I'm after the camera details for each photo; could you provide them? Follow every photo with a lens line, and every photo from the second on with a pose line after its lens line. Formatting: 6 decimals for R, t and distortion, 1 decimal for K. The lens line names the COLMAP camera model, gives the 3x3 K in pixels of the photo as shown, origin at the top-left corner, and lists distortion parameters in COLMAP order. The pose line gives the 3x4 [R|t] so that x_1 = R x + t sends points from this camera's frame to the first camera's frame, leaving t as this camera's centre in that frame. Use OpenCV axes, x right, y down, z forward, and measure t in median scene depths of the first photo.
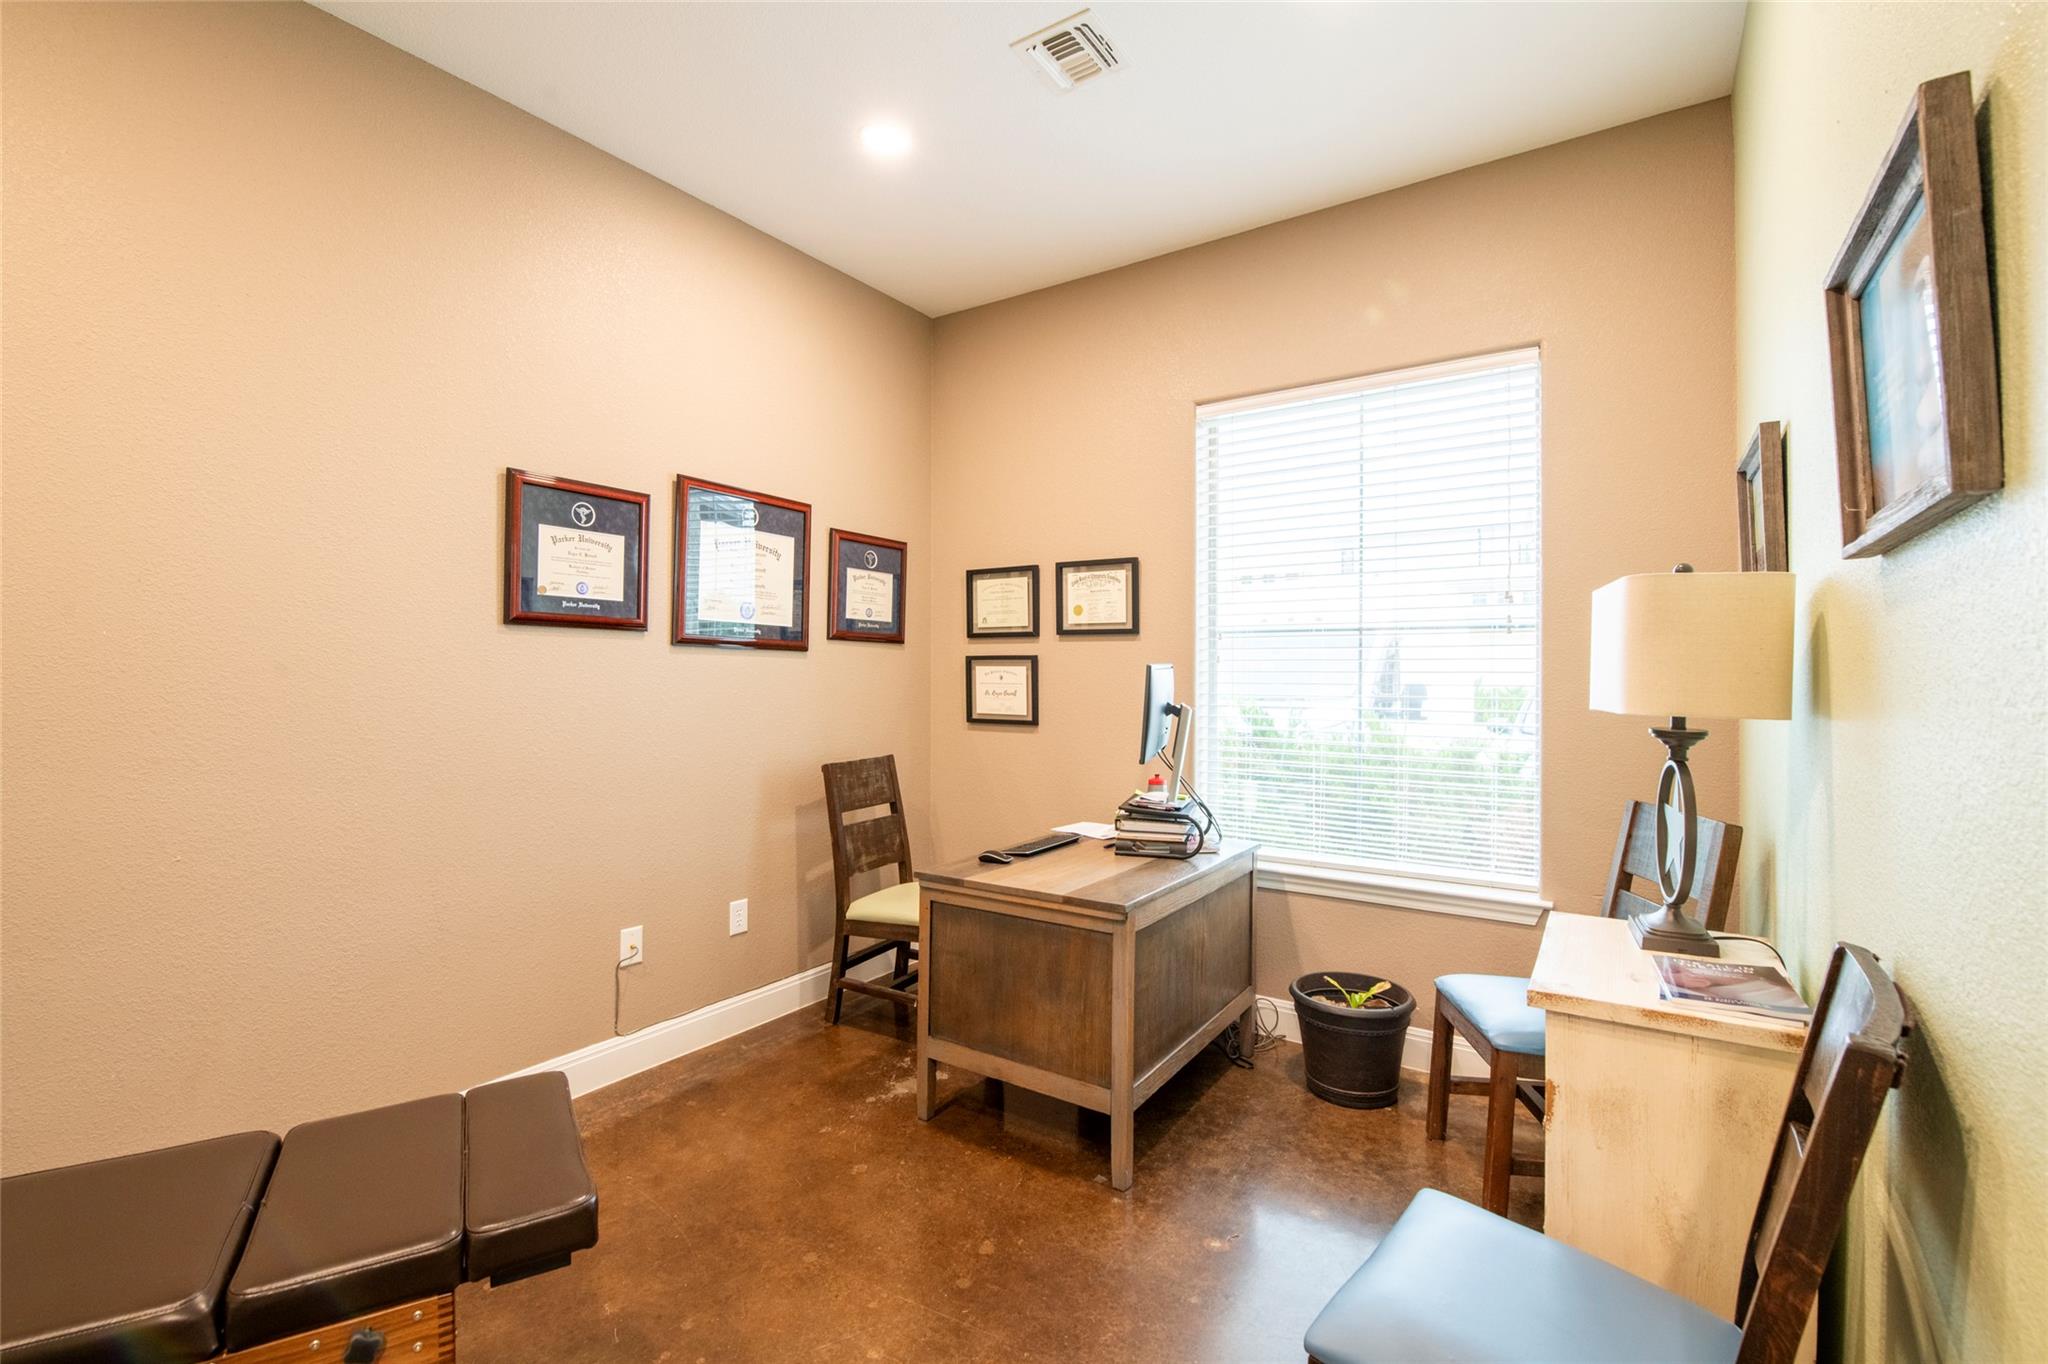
lens RADIAL K [[884.7, 0, 1026.3], [0, 884.7, 674.0], [0, 0, 1]] dist [-0.012236, -0.004712]
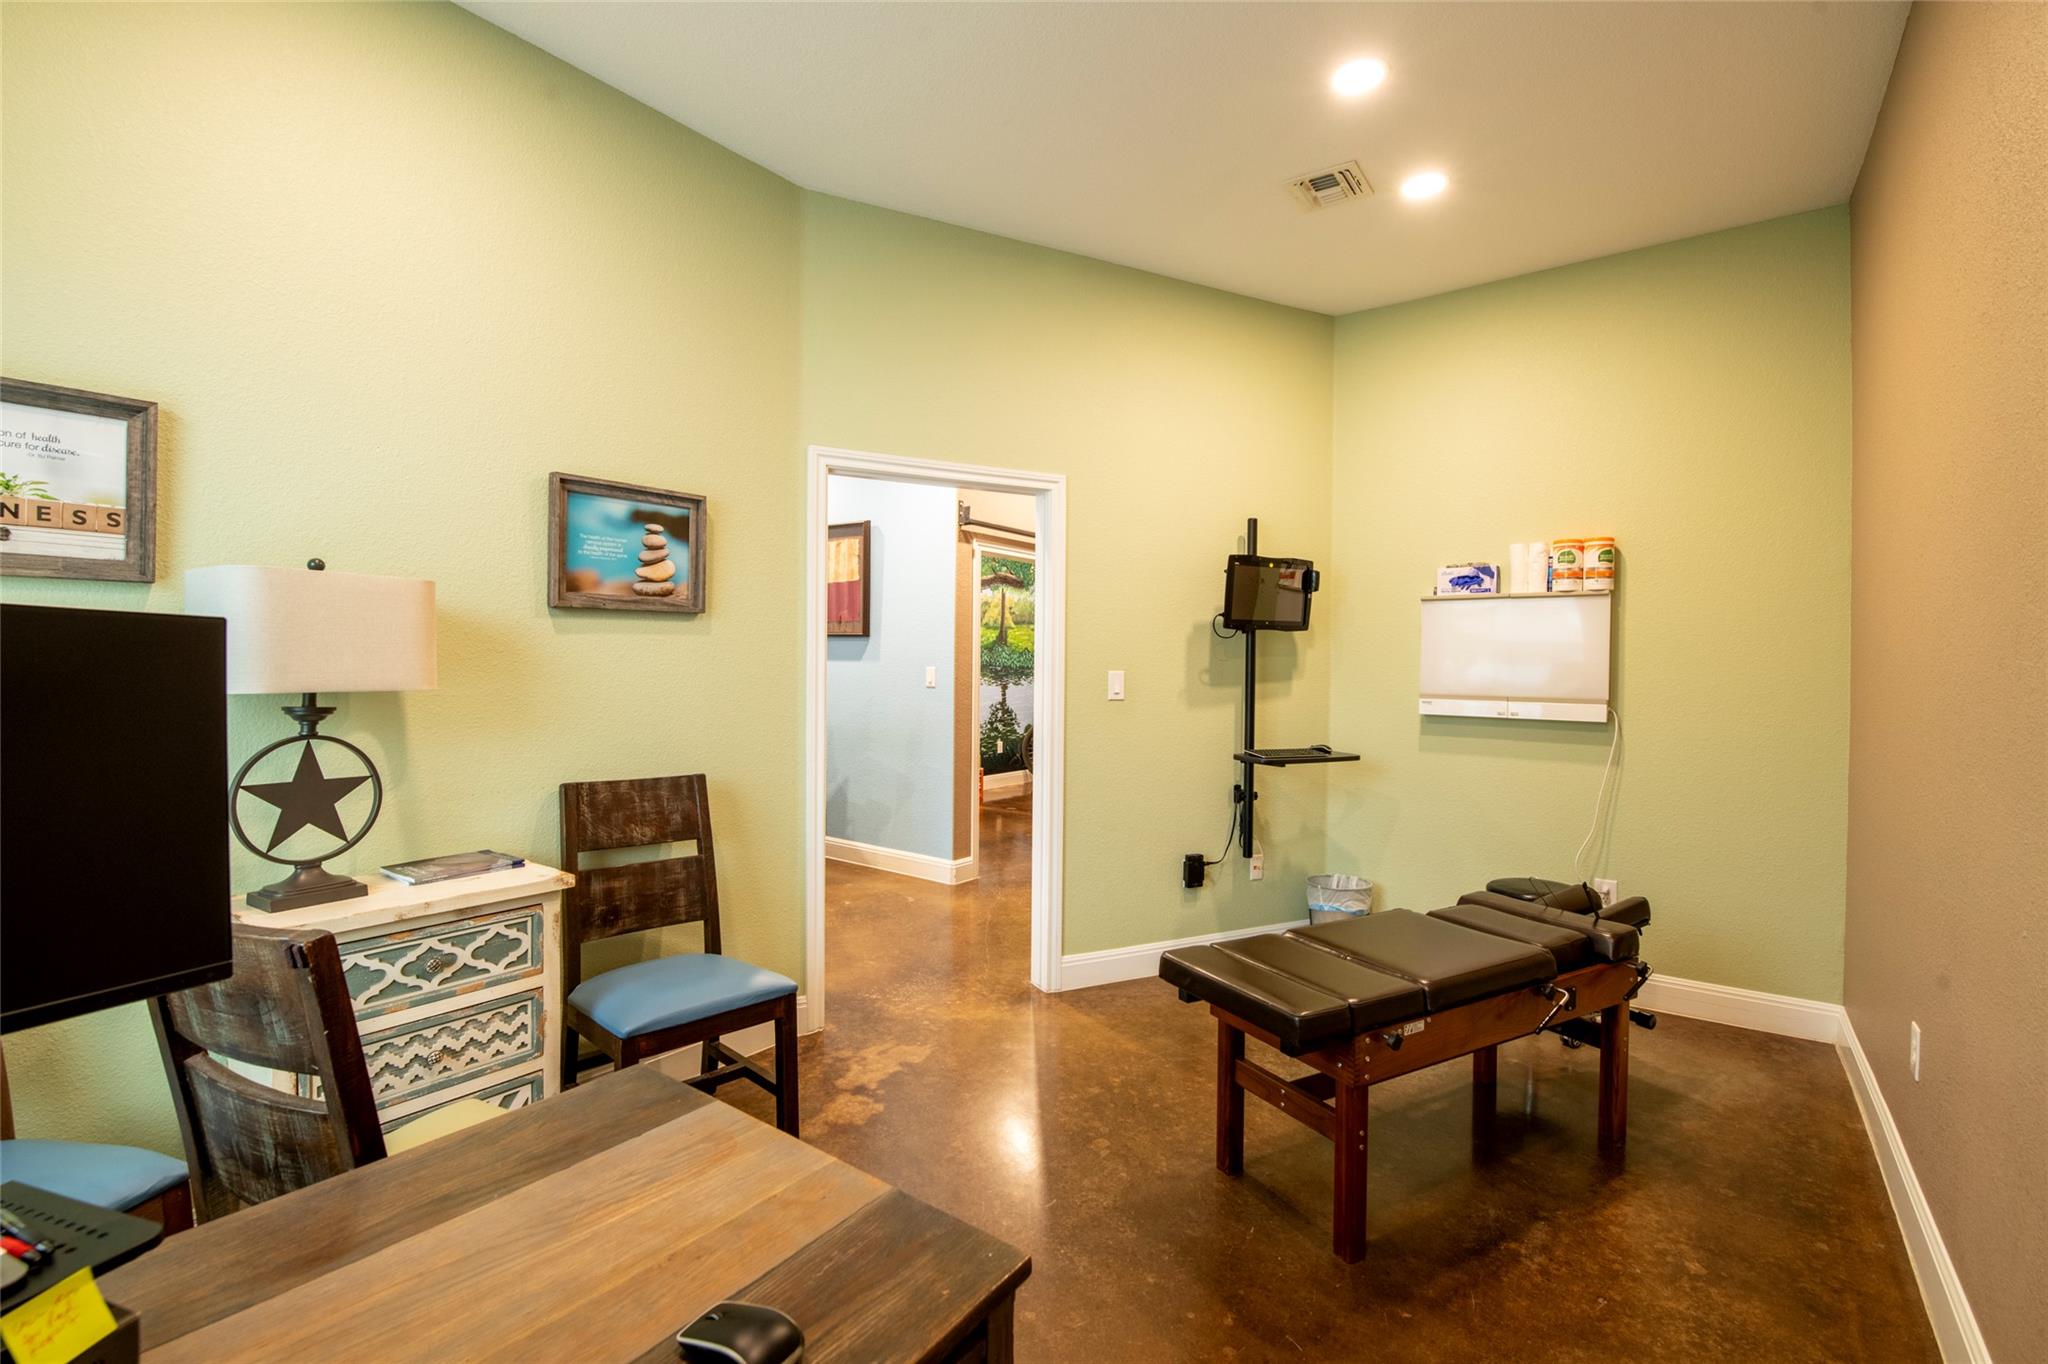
lens RADIAL K [[884.7, 0, 1014.3], [0, 884.7, 685.4], [0, 0, 1]] dist [-0.012236, -0.004712]
pose [[-0.997490, -0.010886, 0.069962, -0.092544], [-0.009640, 0.999789, 0.018114, 0.004186], [-0.070144, 0.017394, -0.997385, 0.894625]]
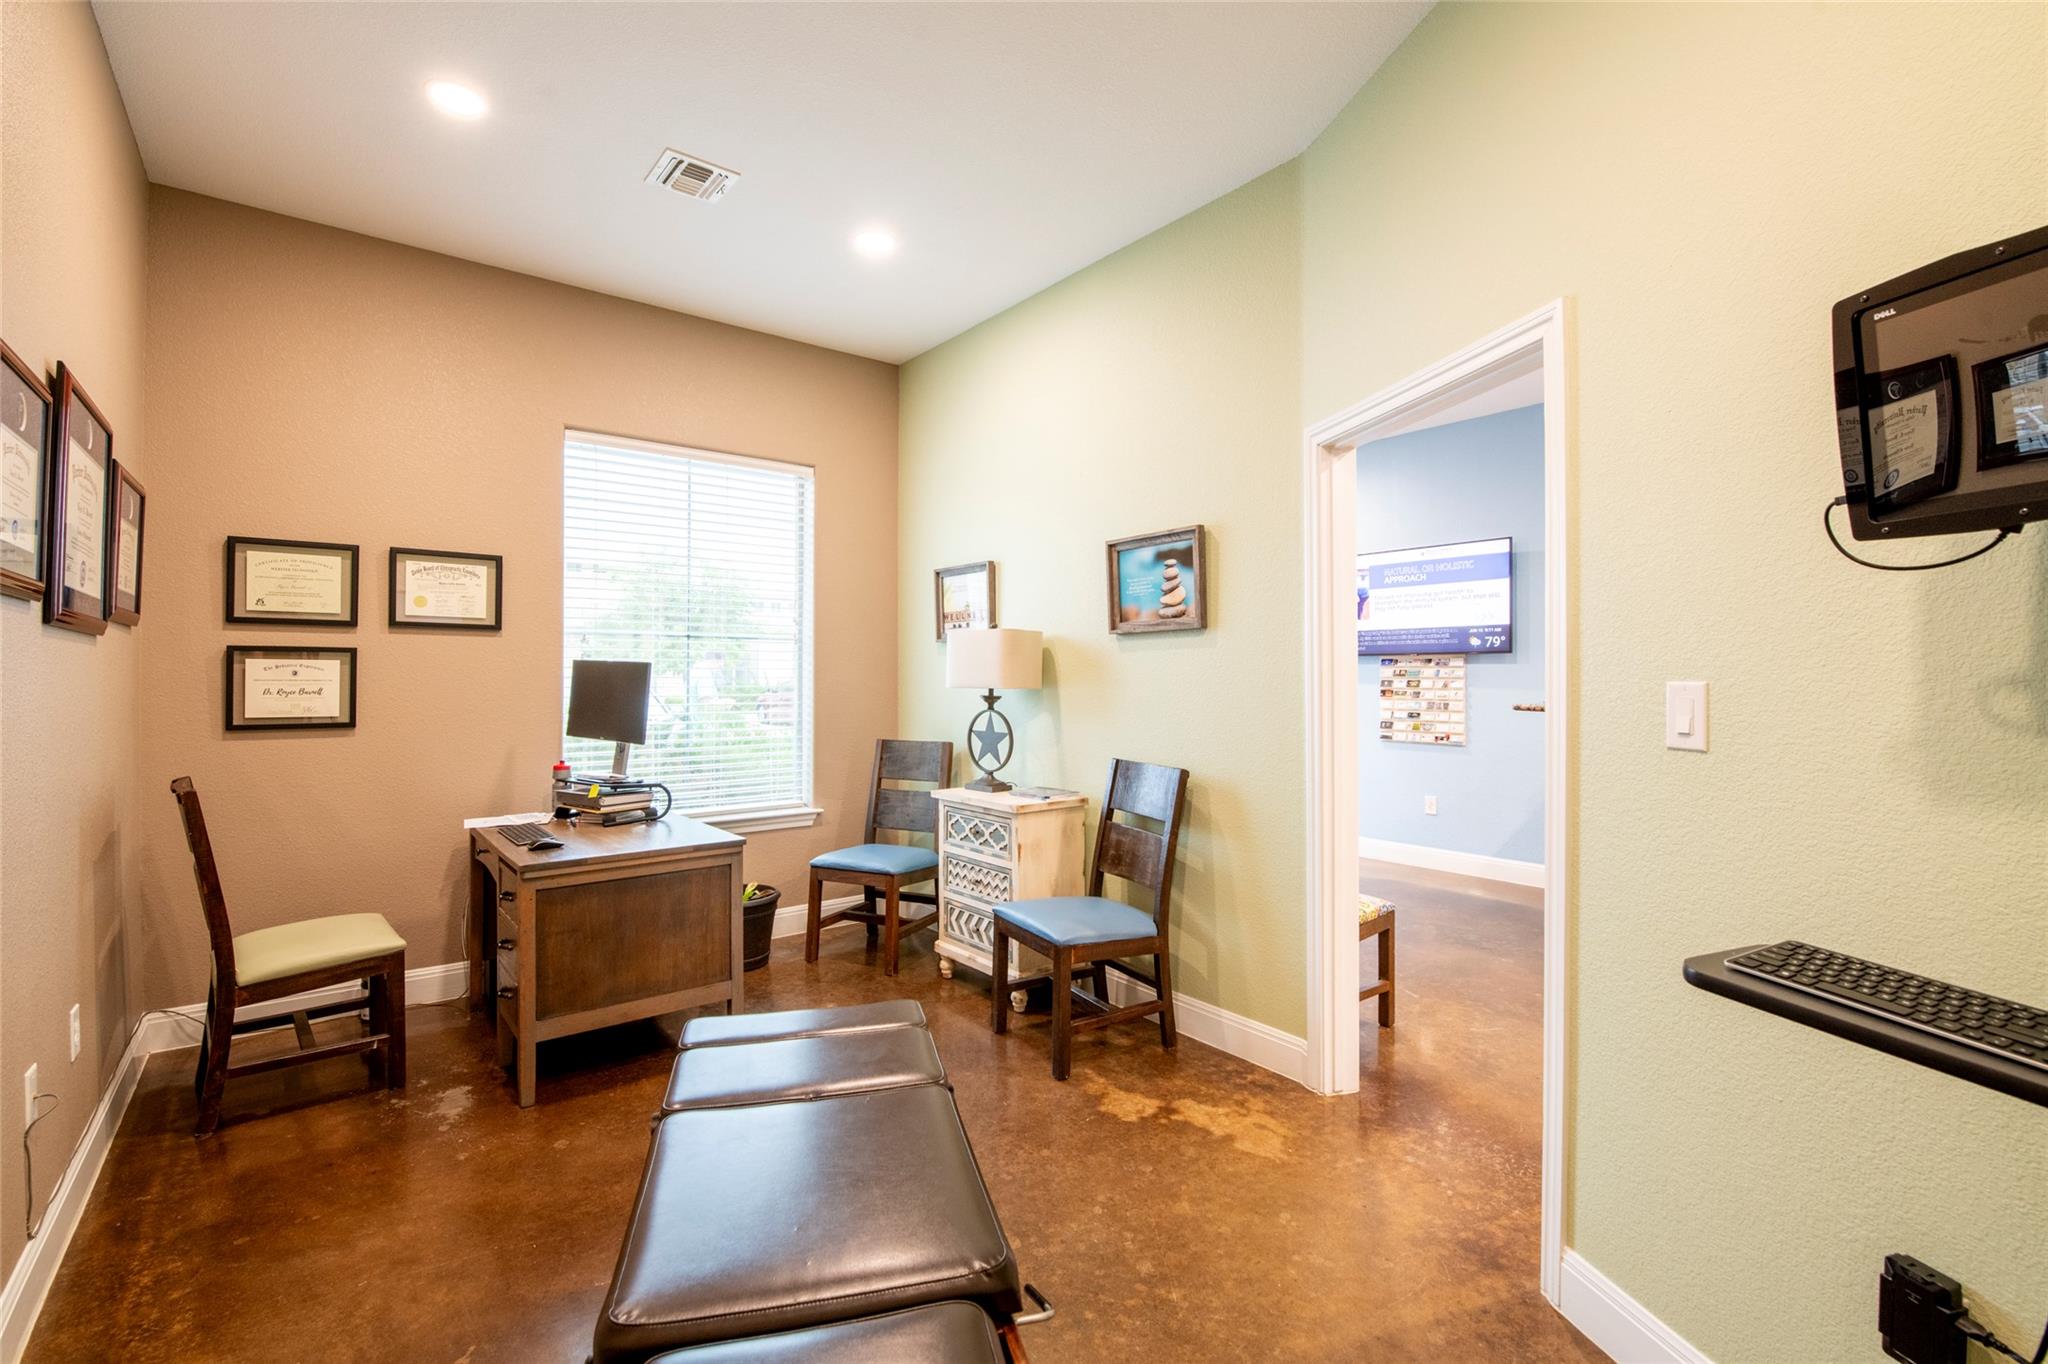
lens RADIAL K [[884.7, 0, 1016.1], [0, 884.7, 670.6], [0, 0, 1]] dist [-0.012236, -0.004712]
pose [[0.313808, 0.001262, 0.949486, -0.612479], [-0.001834, 0.999998, -0.000723, 0.000902], [-0.949485, -0.001514, 0.313809, 0.100301]]
